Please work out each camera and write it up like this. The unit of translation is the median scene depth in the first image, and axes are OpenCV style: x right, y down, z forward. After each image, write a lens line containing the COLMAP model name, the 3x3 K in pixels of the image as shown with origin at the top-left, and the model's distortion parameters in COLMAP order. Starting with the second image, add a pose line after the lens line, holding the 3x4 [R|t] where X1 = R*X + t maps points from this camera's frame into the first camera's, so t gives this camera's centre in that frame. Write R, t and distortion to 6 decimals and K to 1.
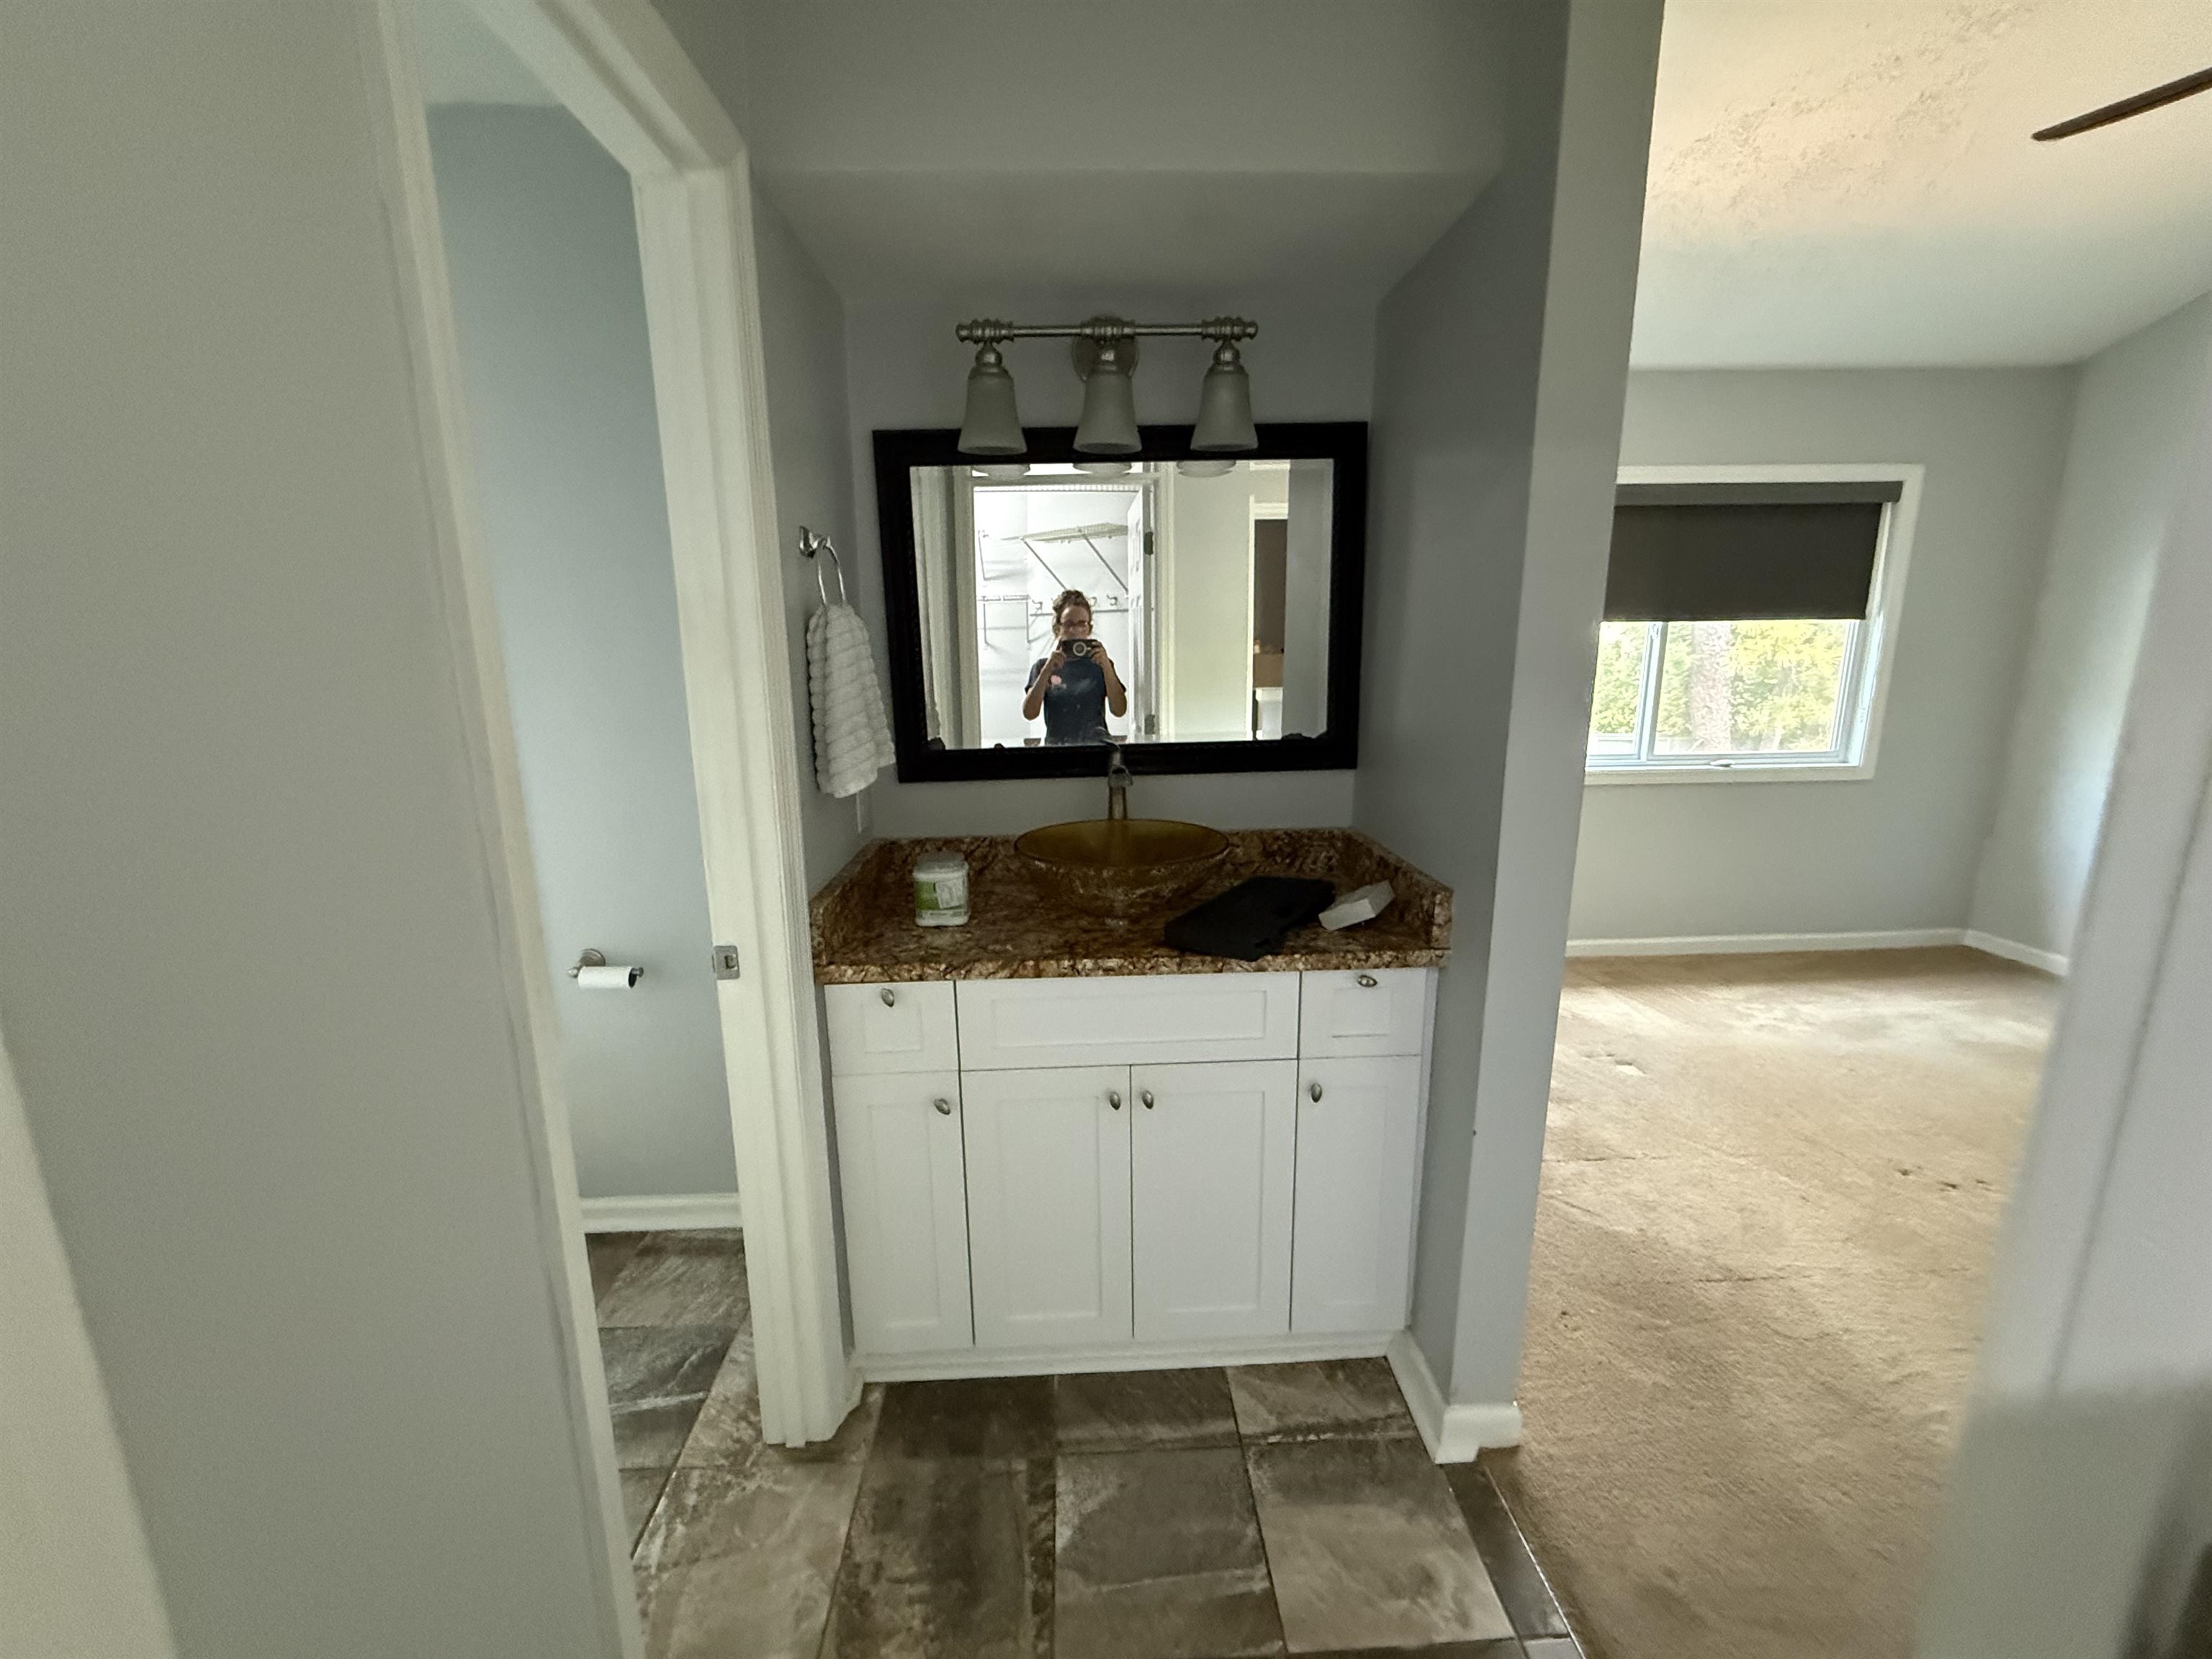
lens RADIAL K [[884.5, 0, 1106.0], [0, 884.5, 829.5], [0, 0, 1]] dist [-0.000459, -0.000091]
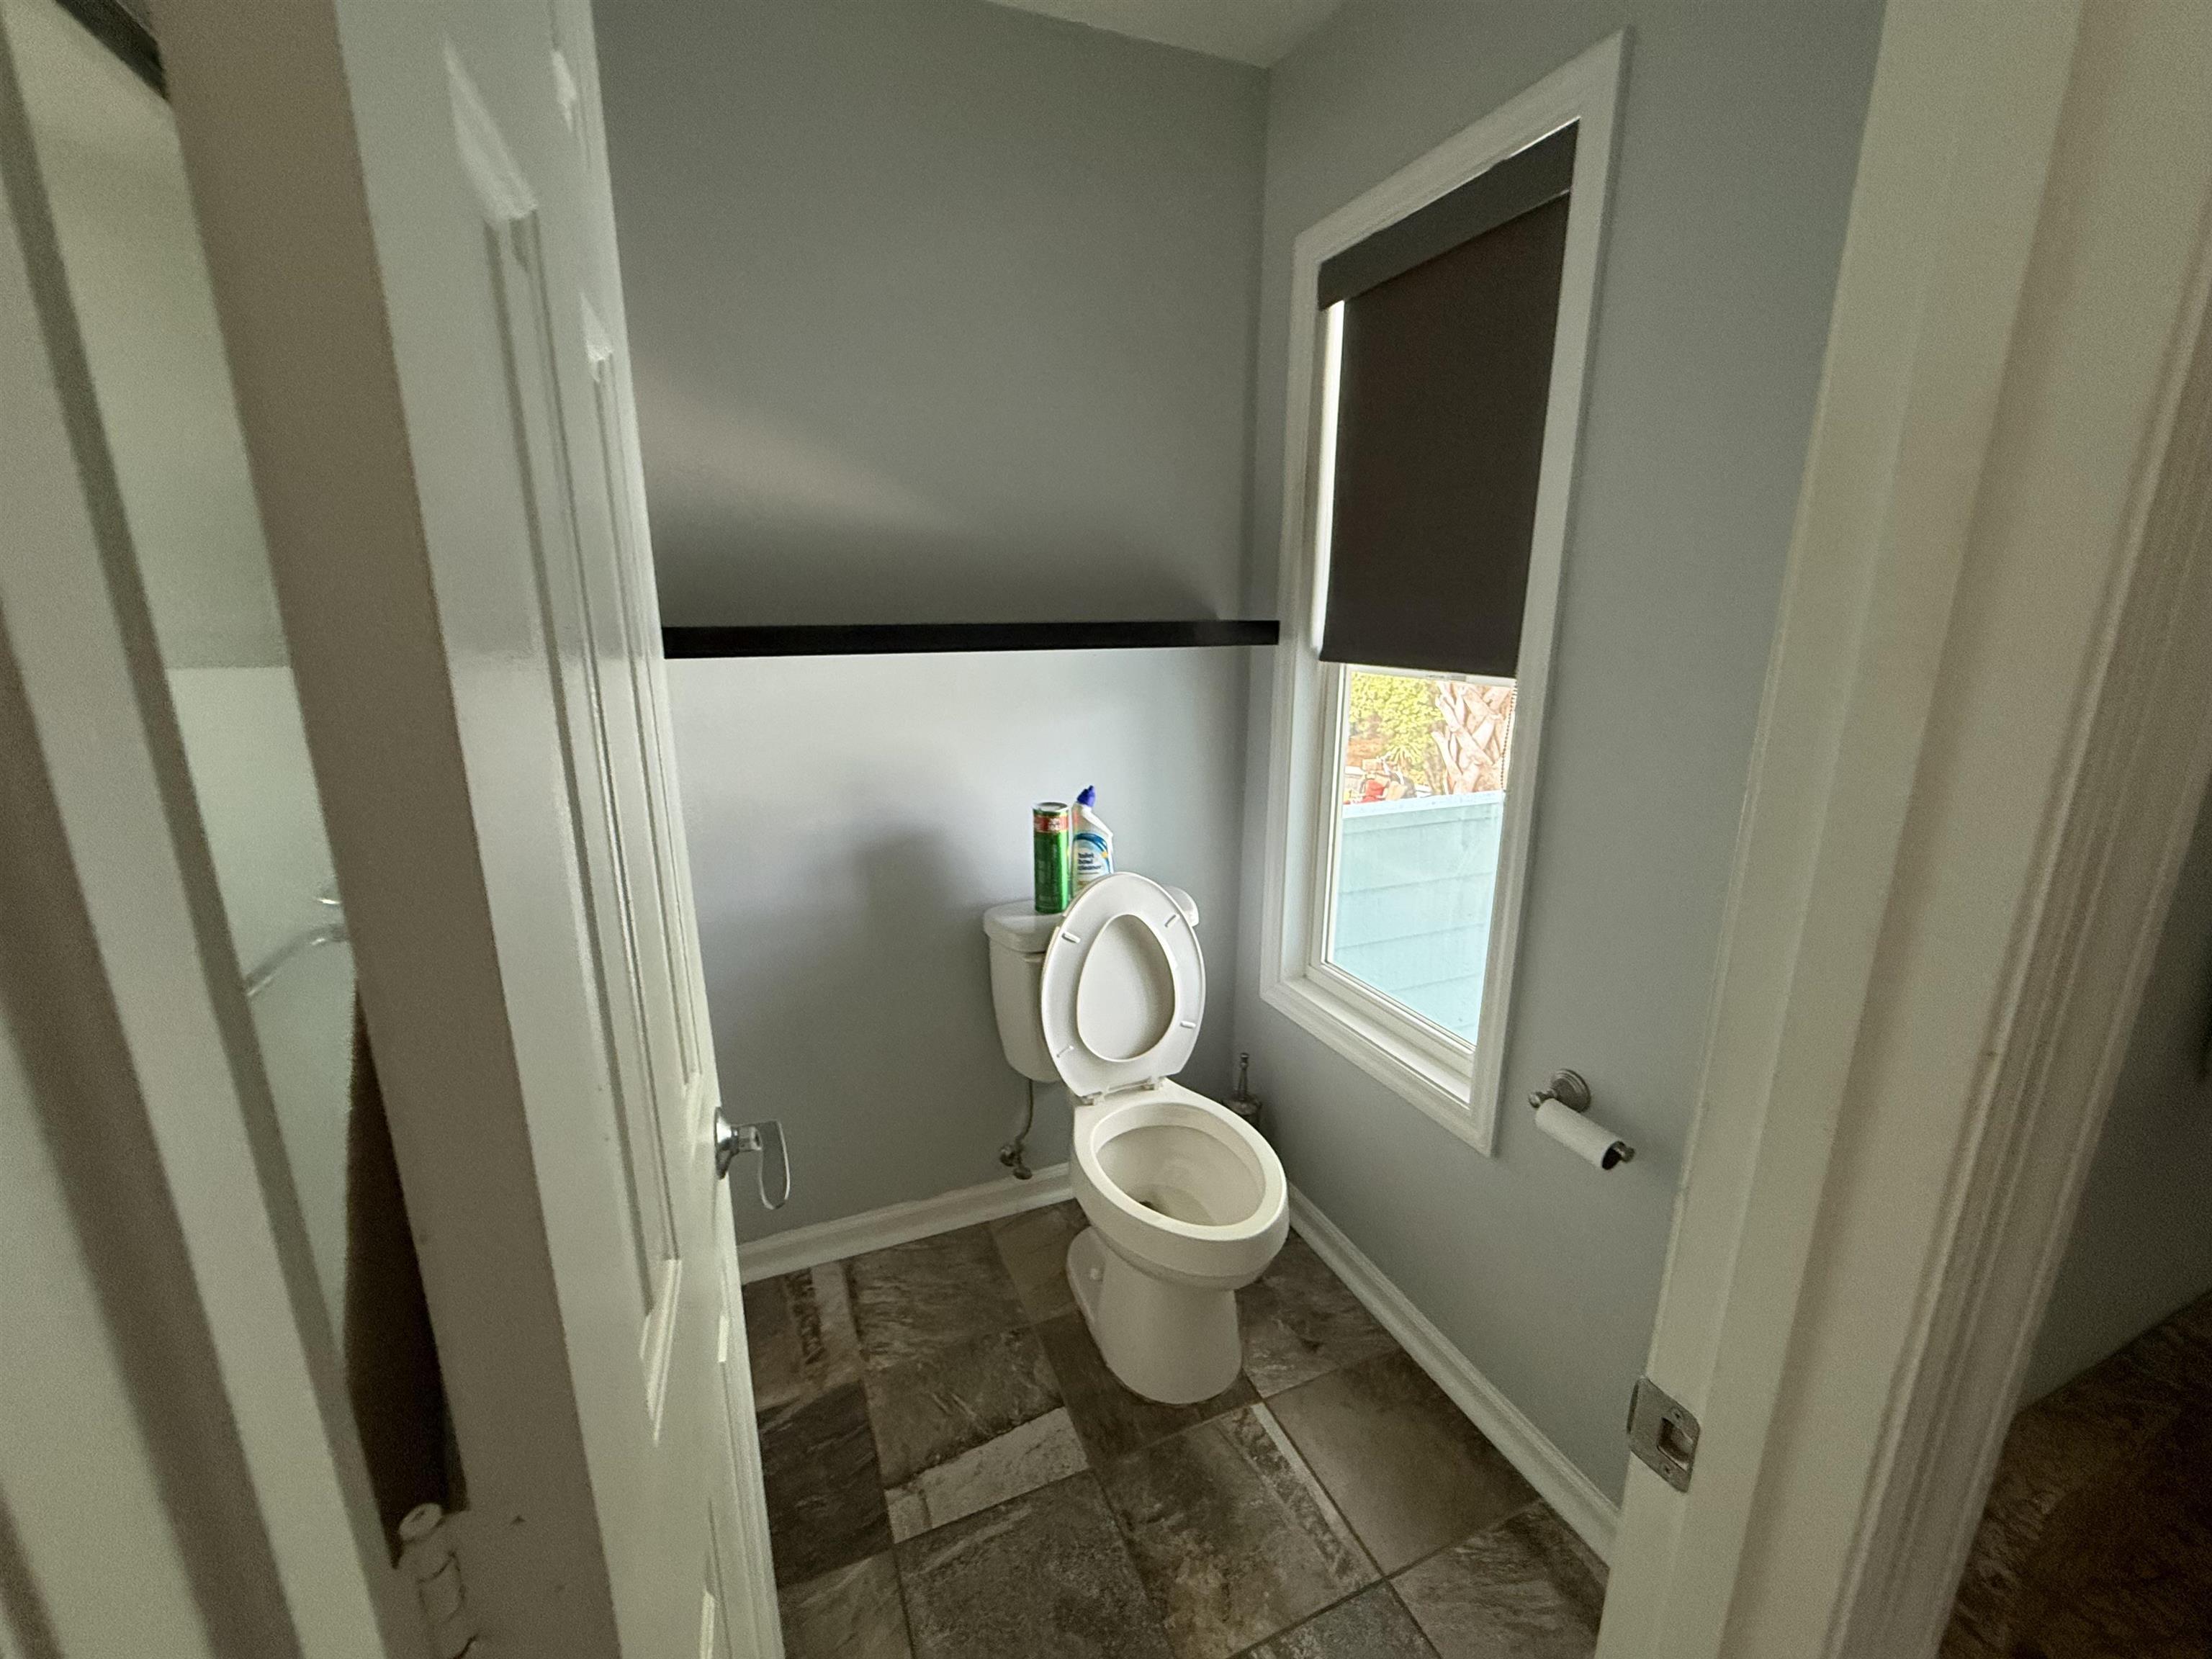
lens RADIAL K [[877.3, 0, 1099.2], [0, 877.3, 827.3], [0, 0, 1]] dist [-0.001973, -0.000186]
pose [[0.340647, 0.233826, -0.910651, -0.161919], [-0.189377, 0.965793, 0.177145, -0.088429], [0.920921, 0.112113, 0.373276, 0.427282]]
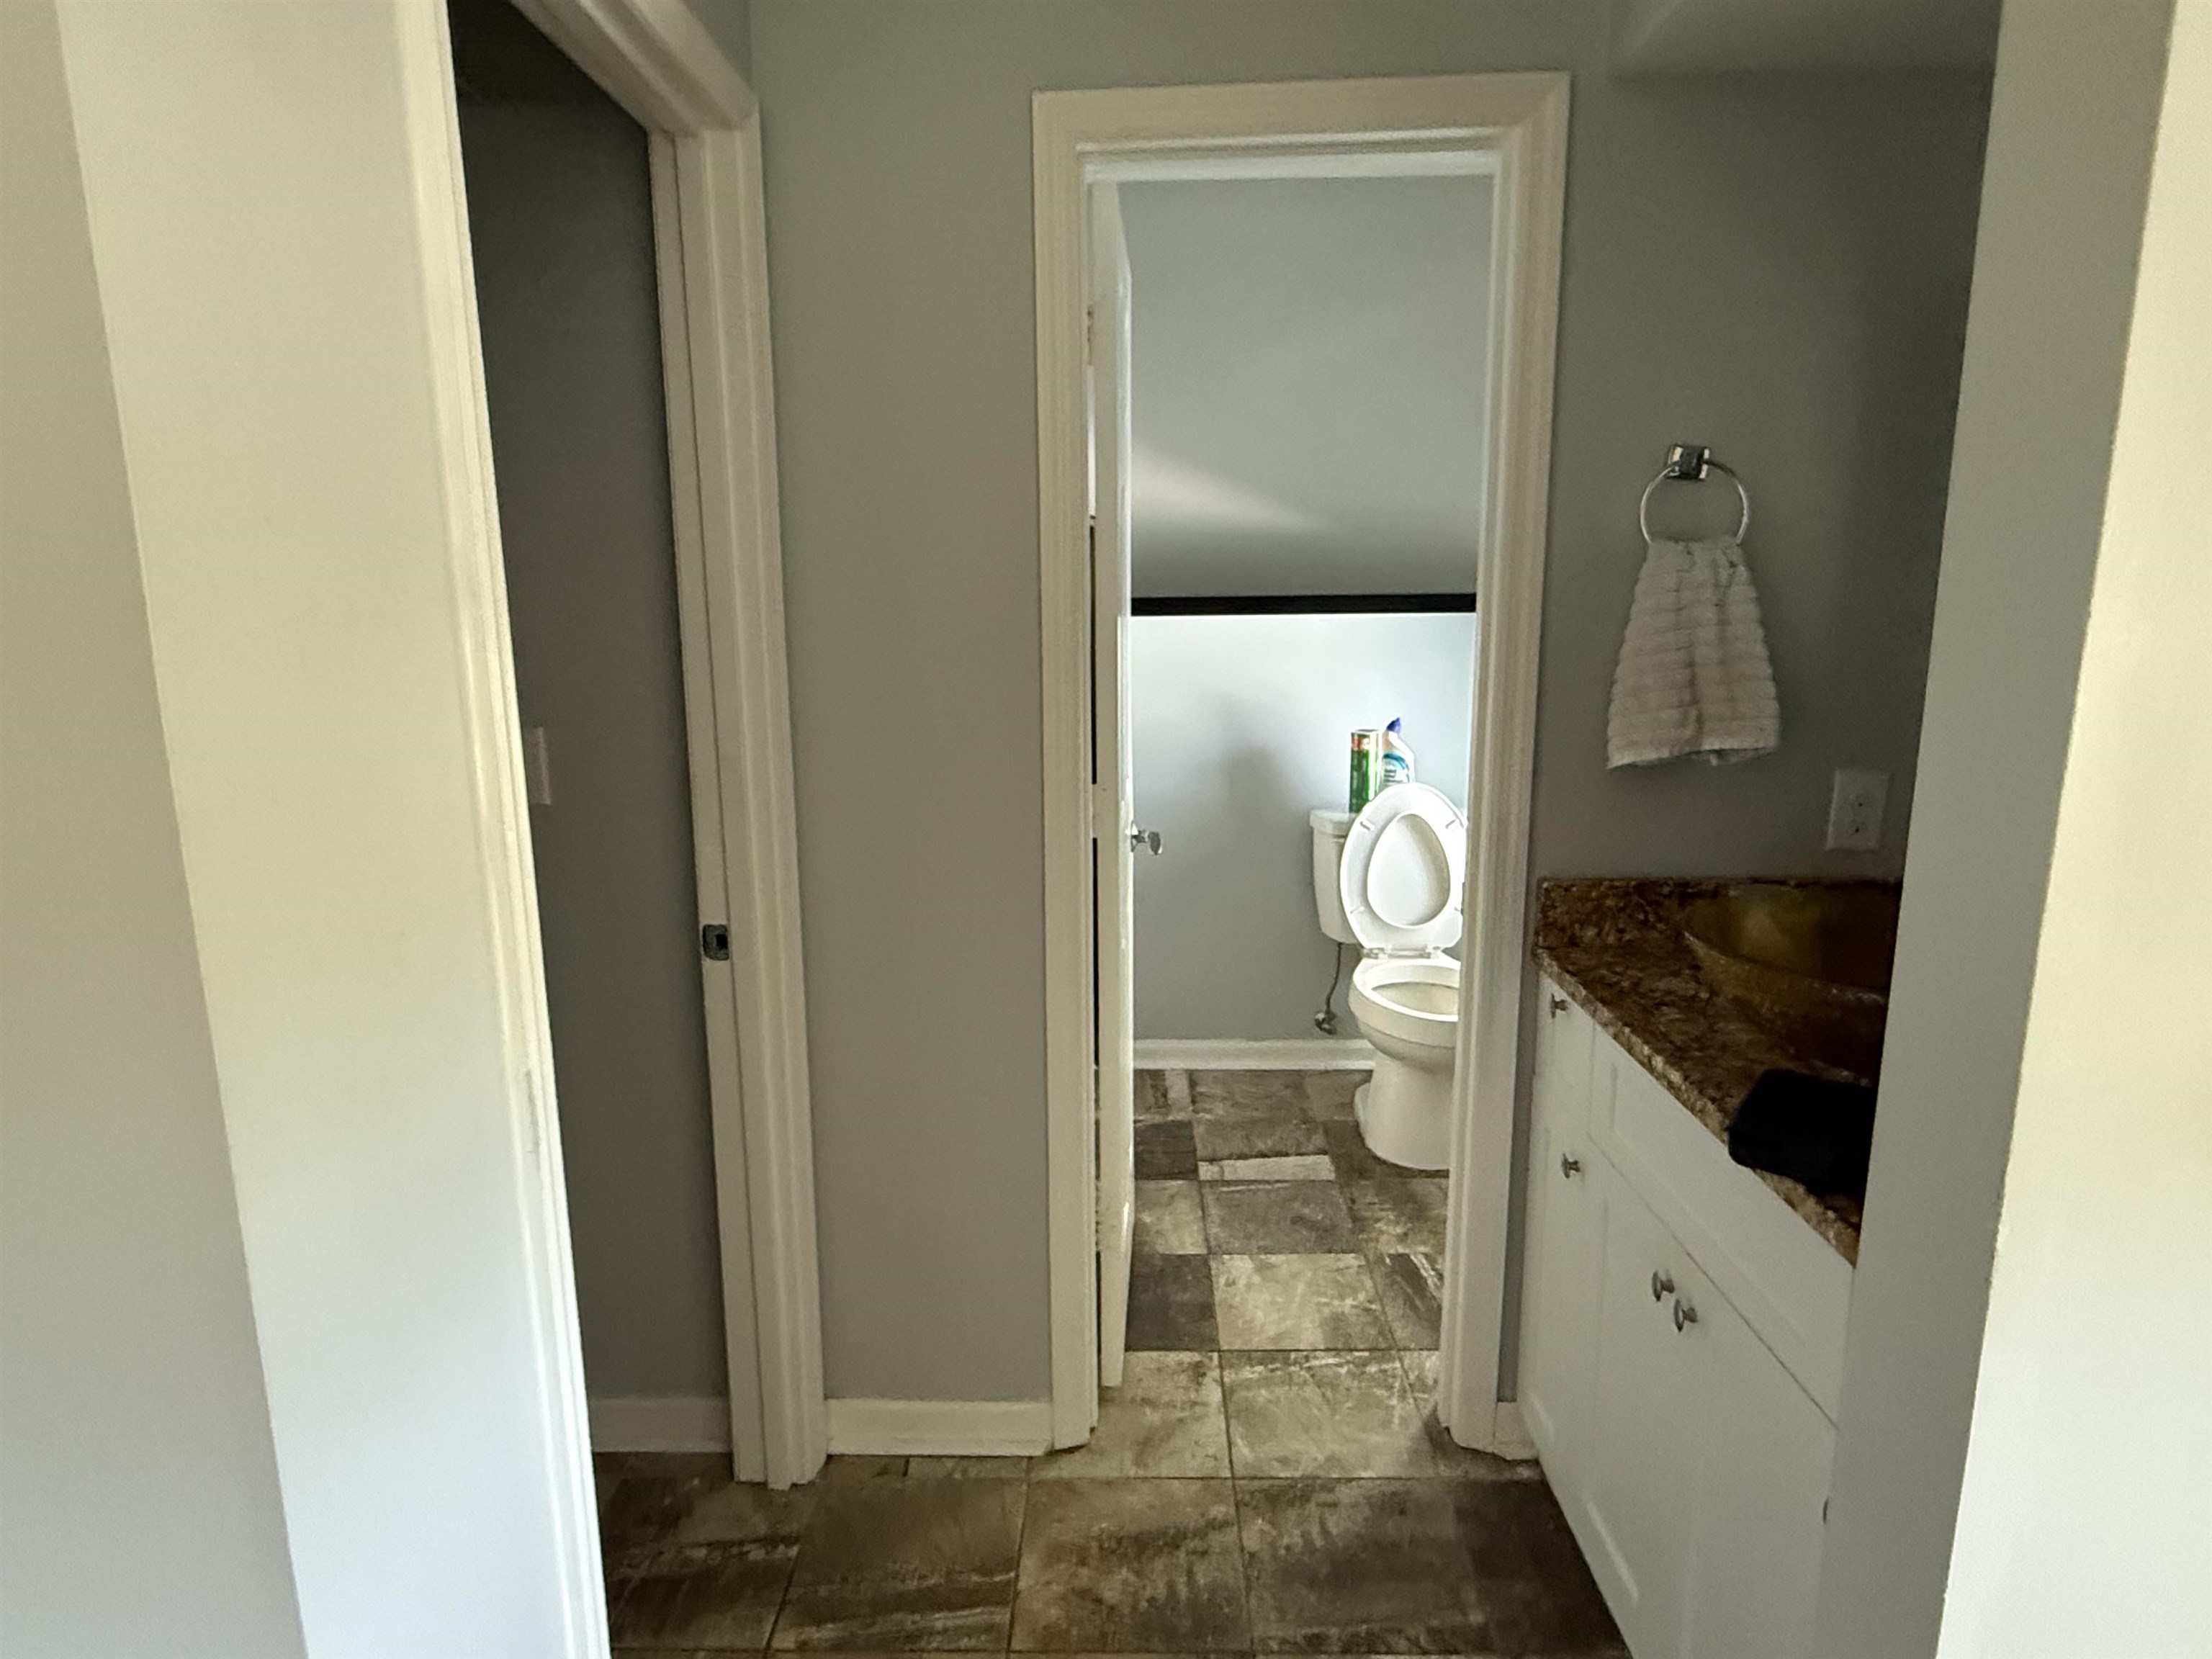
lens RADIAL K [[1272.2, 0, 1106.0], [0, 1272.2, 829.5], [0, 0, 1]] dist [0.030996, 0.000474]
pose [[-0.063447, 0.205592, -0.976579, 0.714689], [-0.191709, 0.957815, 0.214097, -0.115015], [0.979399, 0.200803, -0.021357, 0.433416]]
